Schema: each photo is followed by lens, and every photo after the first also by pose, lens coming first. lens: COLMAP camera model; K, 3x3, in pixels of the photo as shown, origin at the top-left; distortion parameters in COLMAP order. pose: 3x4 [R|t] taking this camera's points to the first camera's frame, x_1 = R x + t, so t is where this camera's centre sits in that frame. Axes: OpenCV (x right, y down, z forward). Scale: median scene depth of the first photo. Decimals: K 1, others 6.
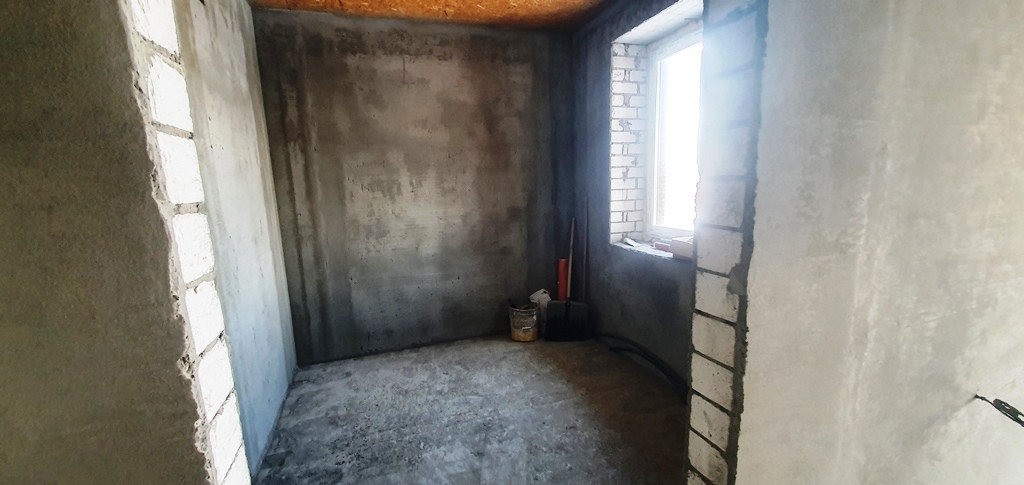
lens RADIAL K [[403.7, 0, 509.3], [0, 403.7, 249.2], [0, 0, 1]] dist [0.000632, 0.003093]
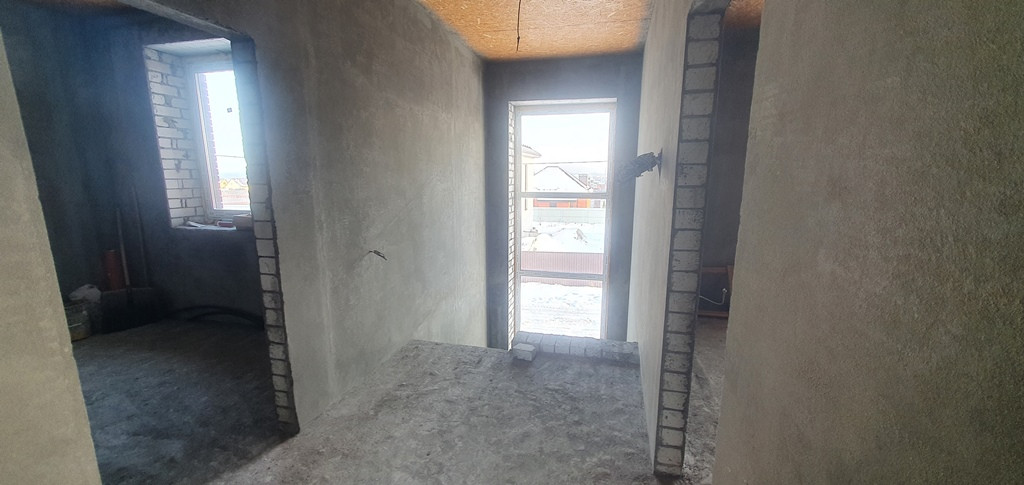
lens RADIAL K [[403.7, 0, 509.3], [0, 403.7, 249.2], [0, 0, 1]] dist [0.000632, 0.003093]
pose [[0.542234, -0.123368, 0.831121, -0.192468], [0.123875, 0.990091, 0.066147, 0.092494], [-0.831046, 0.067087, 0.552143, -0.413080]]
